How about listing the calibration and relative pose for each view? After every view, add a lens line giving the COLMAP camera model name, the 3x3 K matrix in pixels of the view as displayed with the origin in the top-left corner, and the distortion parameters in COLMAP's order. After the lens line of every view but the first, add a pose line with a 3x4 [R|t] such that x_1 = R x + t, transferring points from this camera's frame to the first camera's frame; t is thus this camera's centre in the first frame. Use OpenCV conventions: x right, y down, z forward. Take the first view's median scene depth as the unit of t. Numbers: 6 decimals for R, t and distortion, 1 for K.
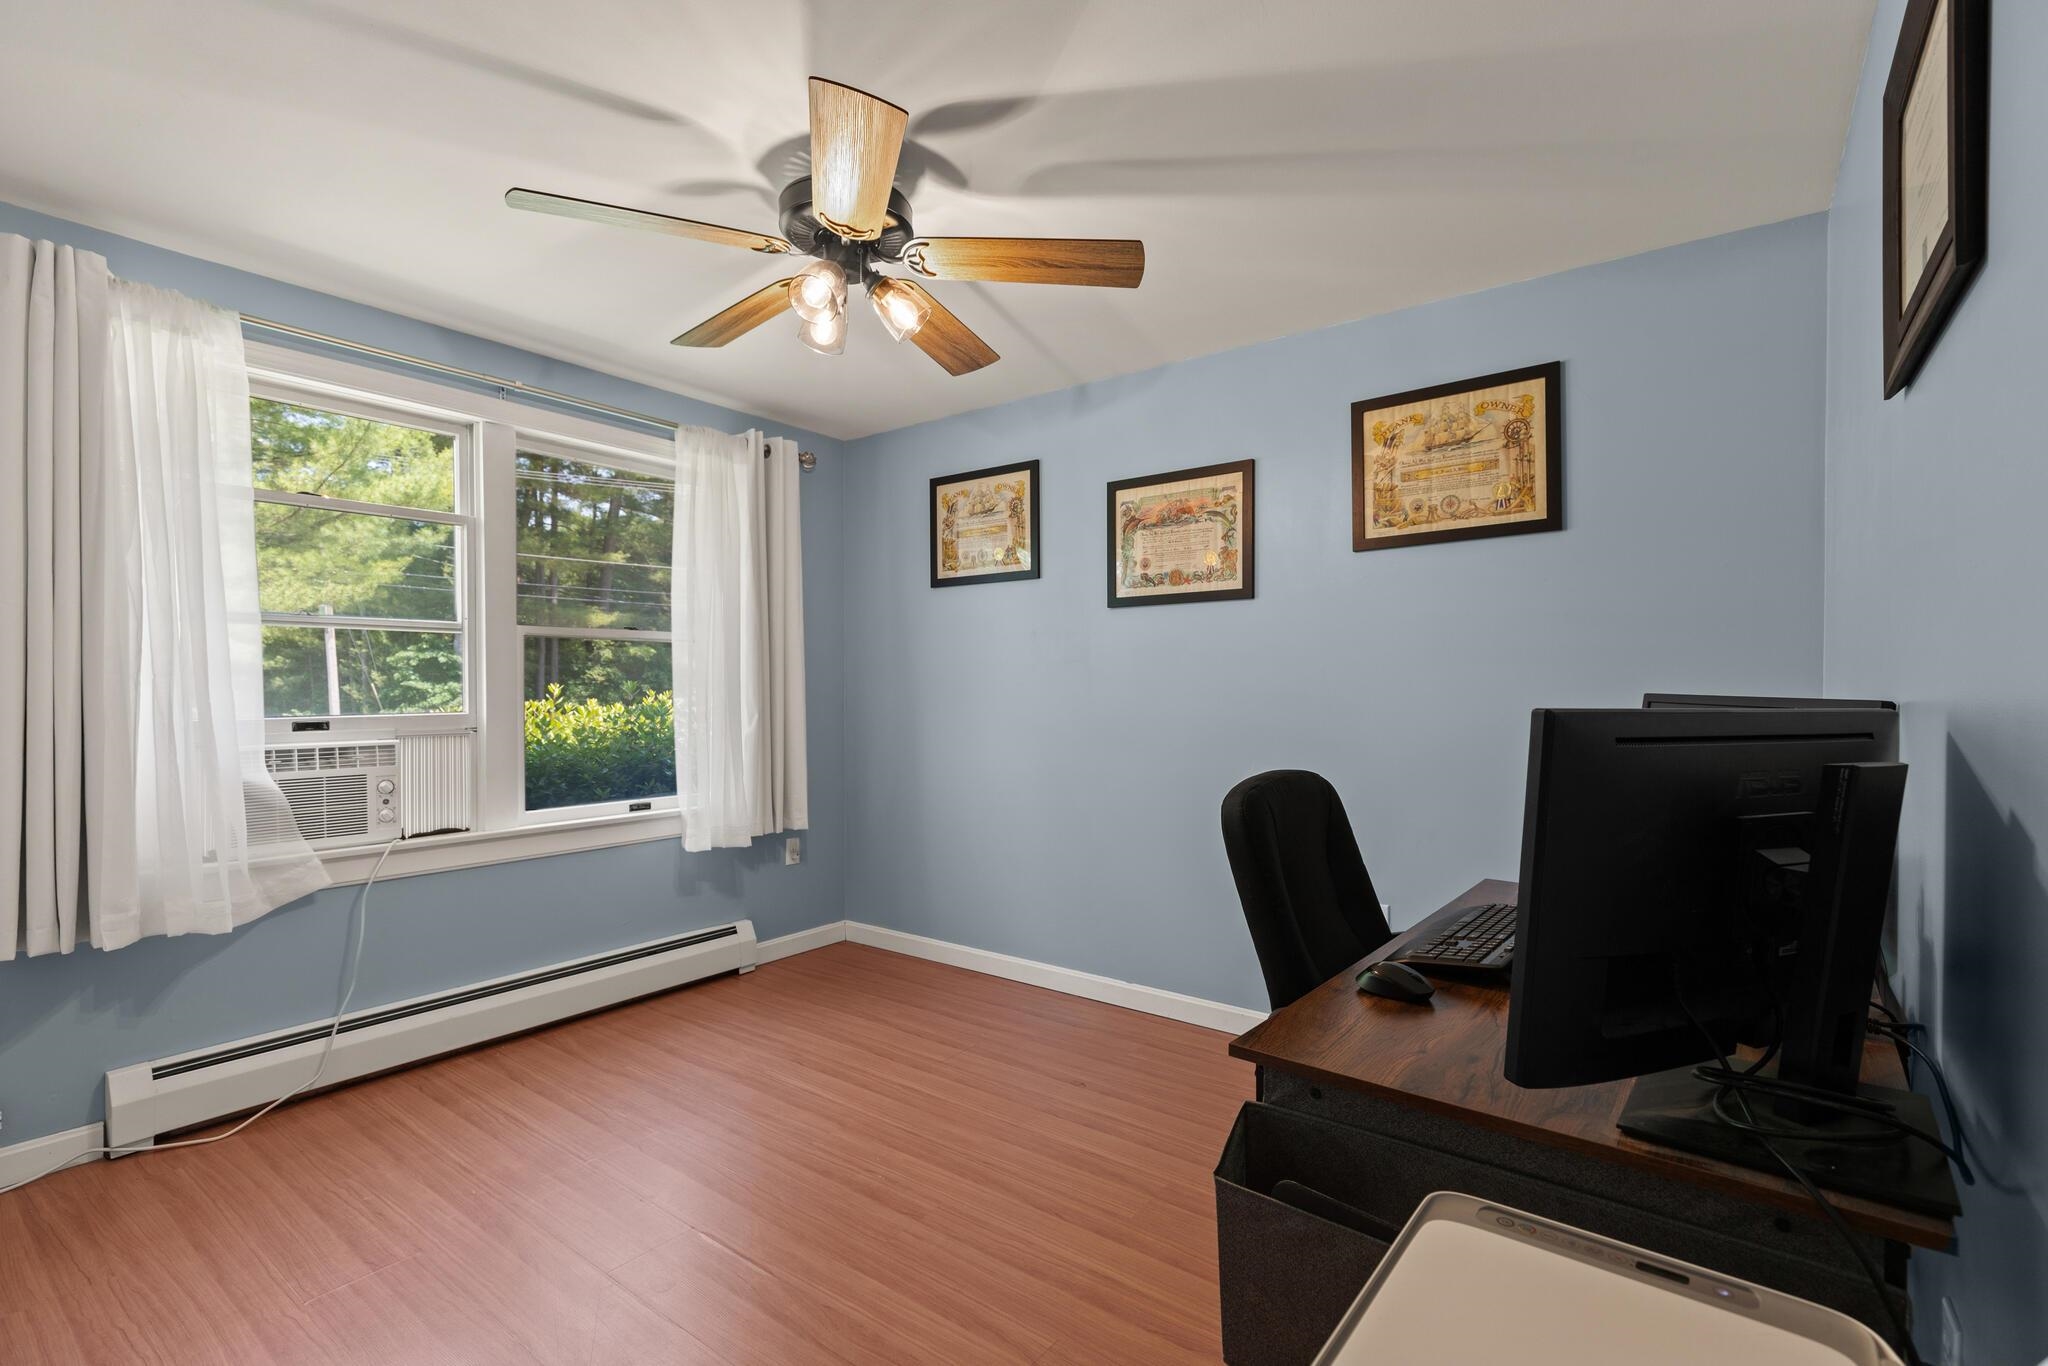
lens RADIAL K [[935.0, 0, 1020.3], [0, 935.0, 681.9], [0, 0, 1]] dist [0.010519, -0.000750]
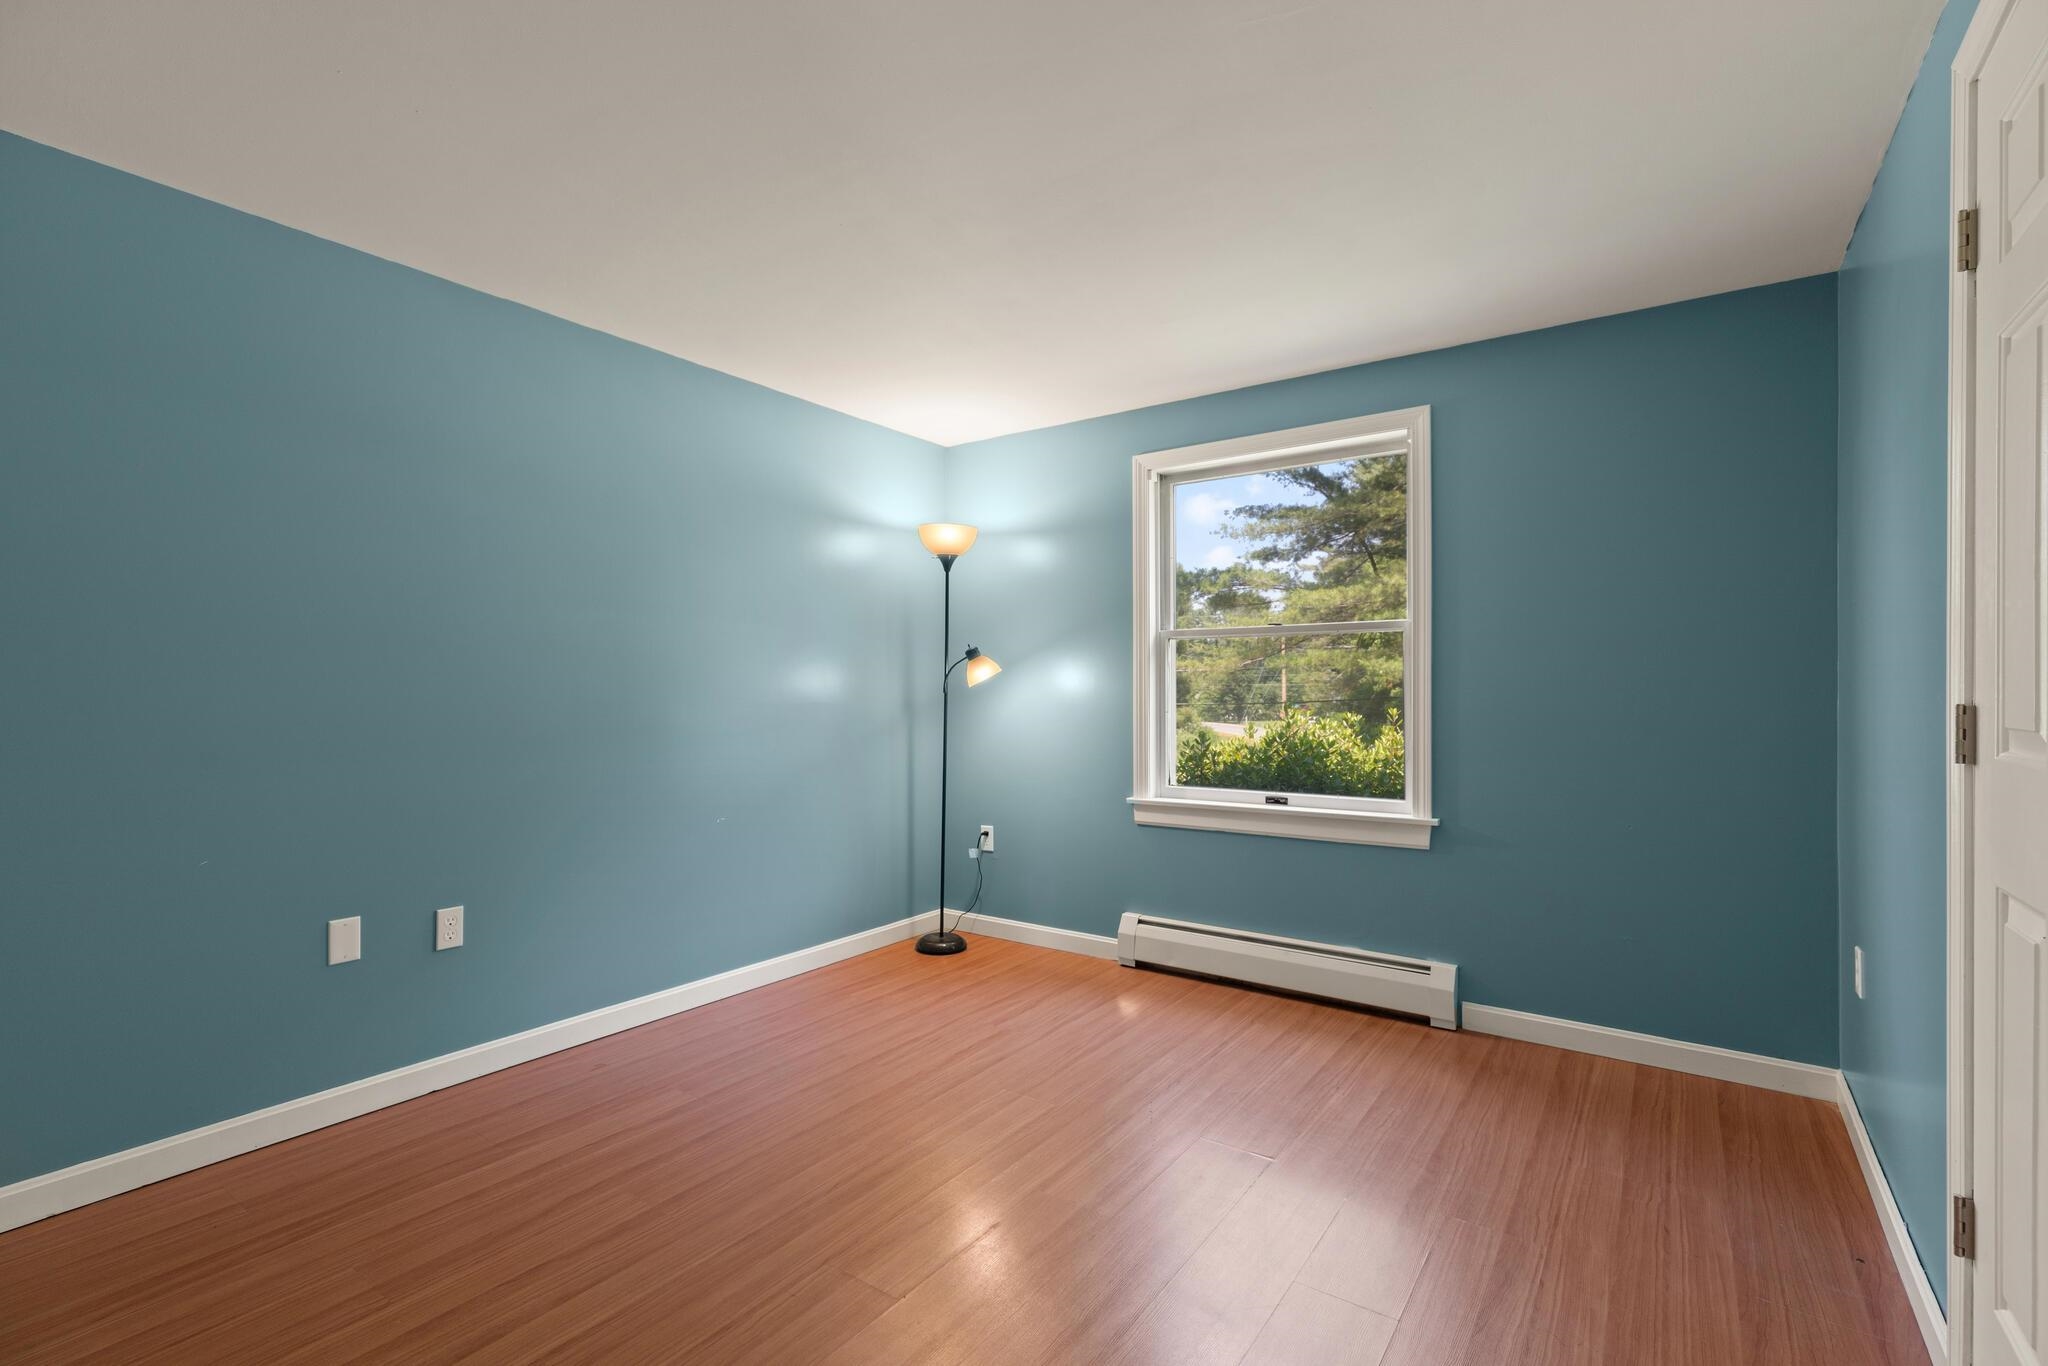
lens RADIAL K [[935.0, 0, 1017.3], [0, 935.0, 676.8], [0, 0, 1]] dist [0.010519, -0.000750]
pose [[0.021143, -0.000361, -0.999776, 0.469125], [-0.007383, 0.999973, -0.000517, -0.000337], [0.999749, 0.007392, 0.021140, 0.522489]]
